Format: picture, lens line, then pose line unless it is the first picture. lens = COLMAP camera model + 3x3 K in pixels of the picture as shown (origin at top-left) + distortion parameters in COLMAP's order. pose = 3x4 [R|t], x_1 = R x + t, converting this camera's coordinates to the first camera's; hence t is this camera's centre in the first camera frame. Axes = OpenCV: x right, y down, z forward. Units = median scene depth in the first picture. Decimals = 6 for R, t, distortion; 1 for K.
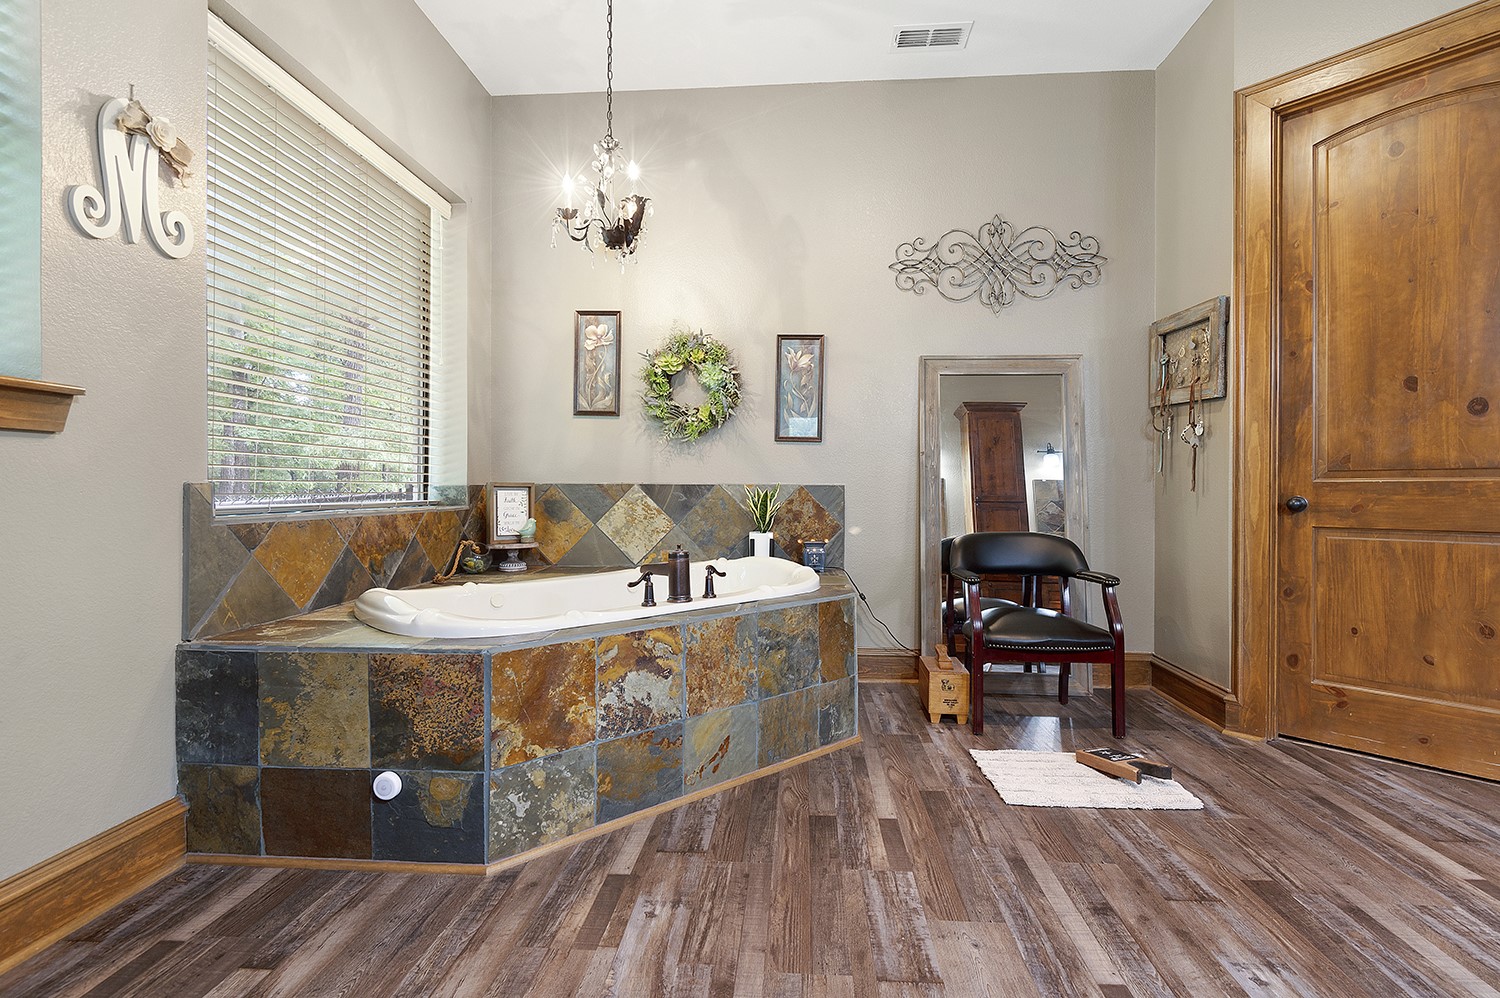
lens RADIAL K [[709.0, 0, 749.8], [0, 709.0, 489.1], [0, 0, 1]] dist [0.003196, -0.004768]
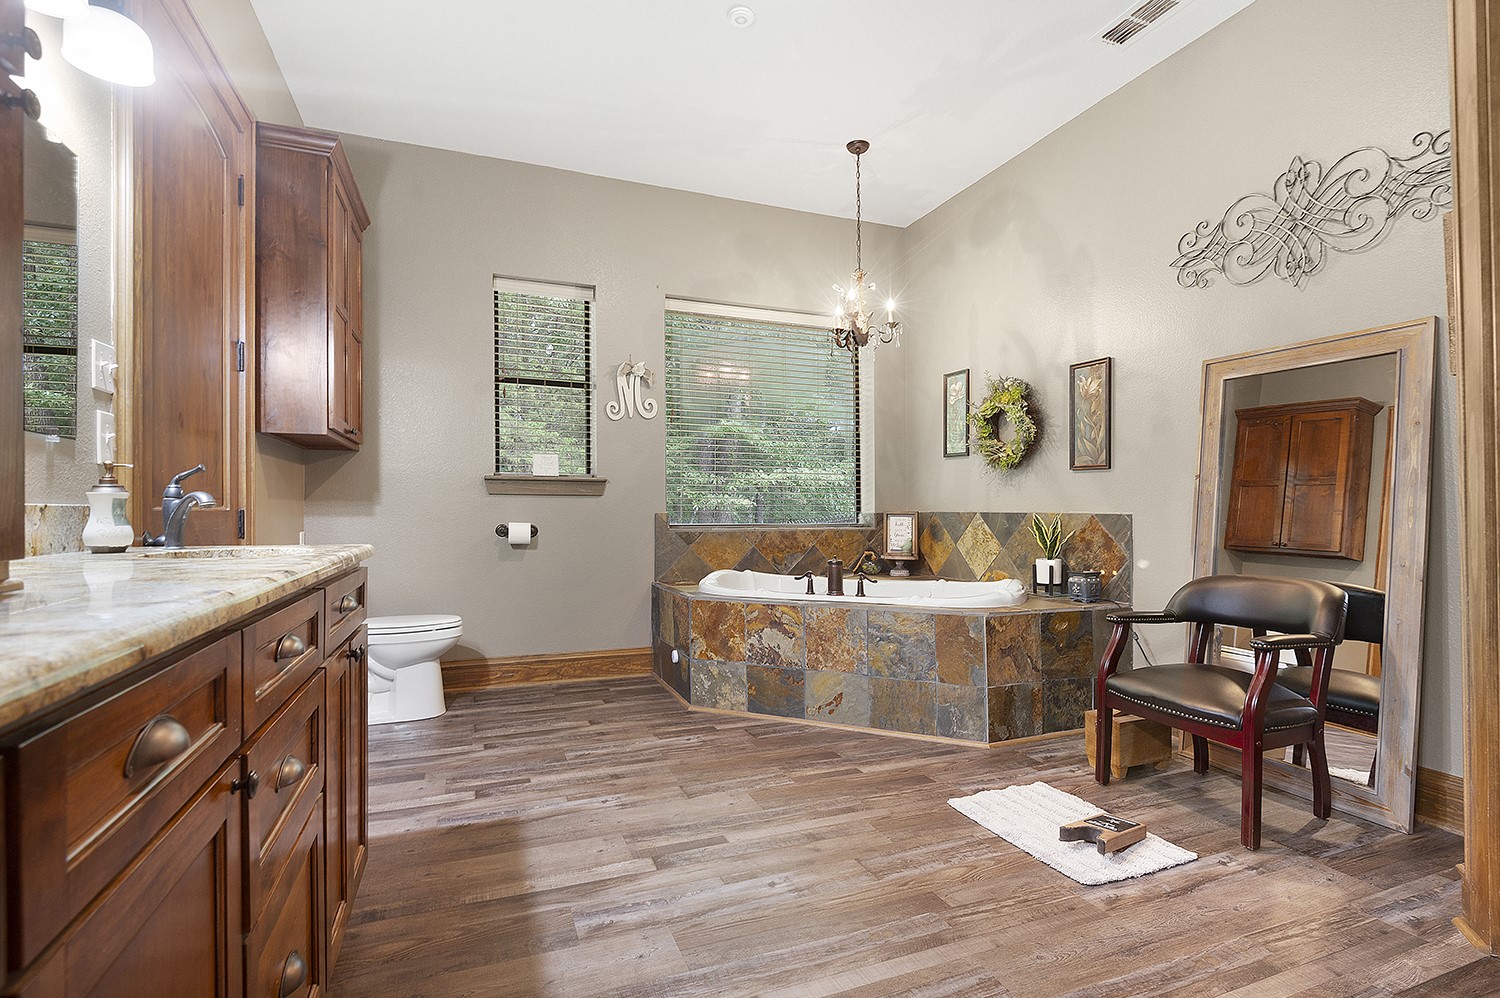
lens RADIAL K [[709.0, 0, 740.8], [0, 709.0, 508.0], [0, 0, 1]] dist [0.003196, -0.004768]
pose [[0.423031, -0.003627, -0.906108, 1.092161], [-0.001770, 0.999987, -0.004829, -0.011496], [0.906113, 0.003647, 0.423019, 0.205775]]
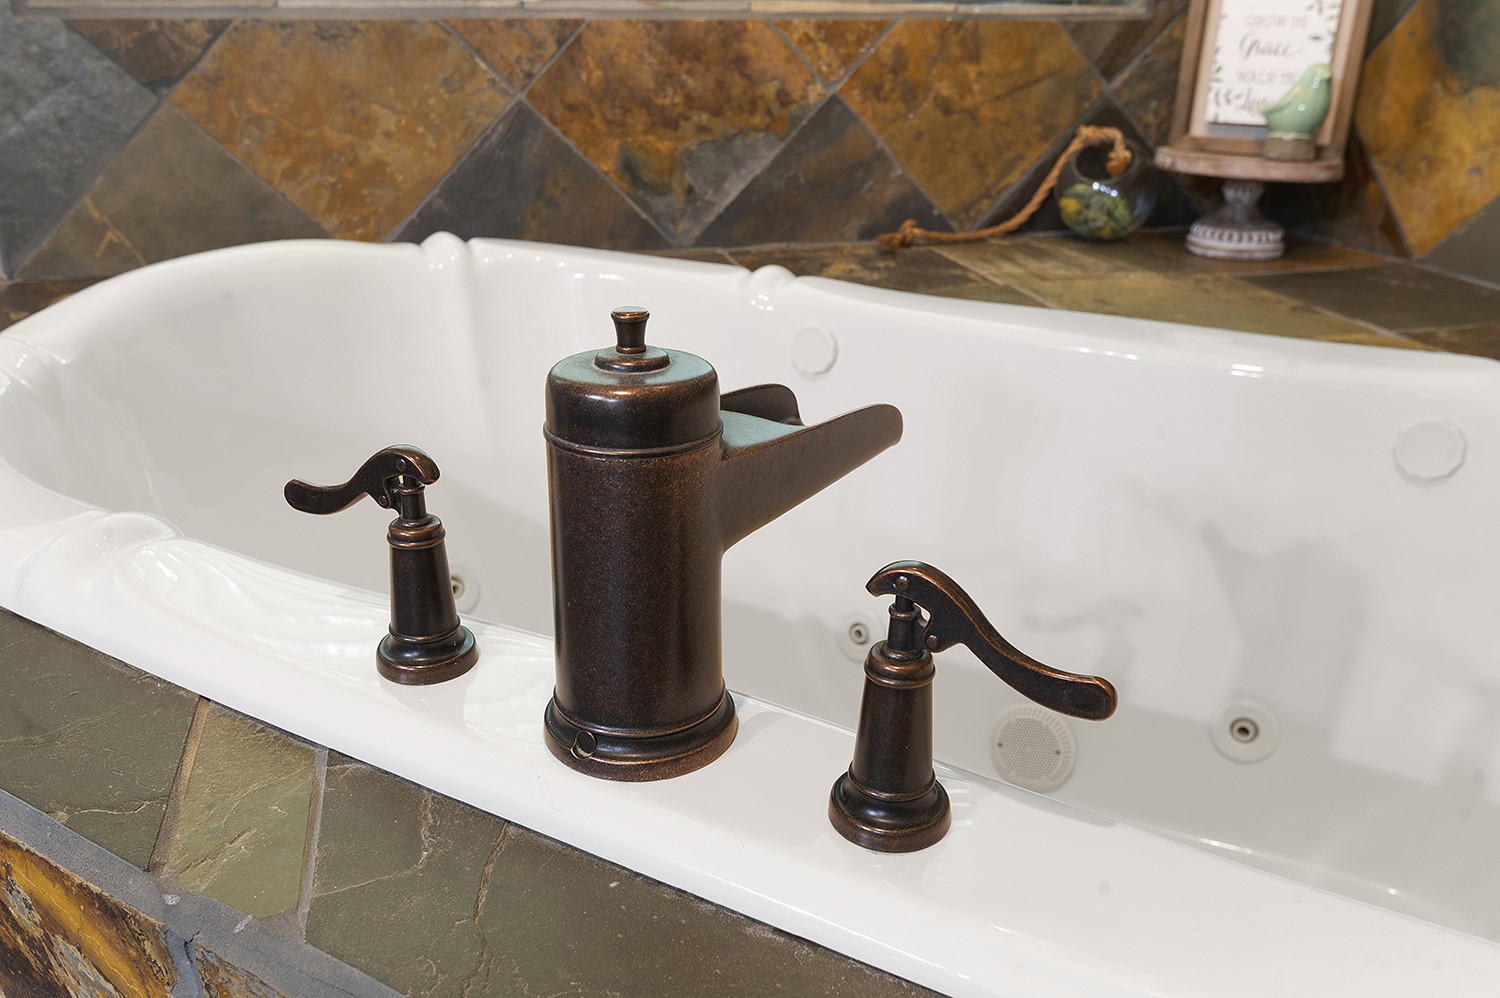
lens RADIAL K [[1198.0, 0, 746.4], [0, 1198.0, 502.5], [0, 0, 1]] dist [-0.007715, -0.001248]
pose [[0.322835, 0.375117, -0.868945, 0.091382], [-0.009270, 0.919314, 0.393417, 0.025825], [0.946410, -0.118954, 0.300264, 0.922589]]
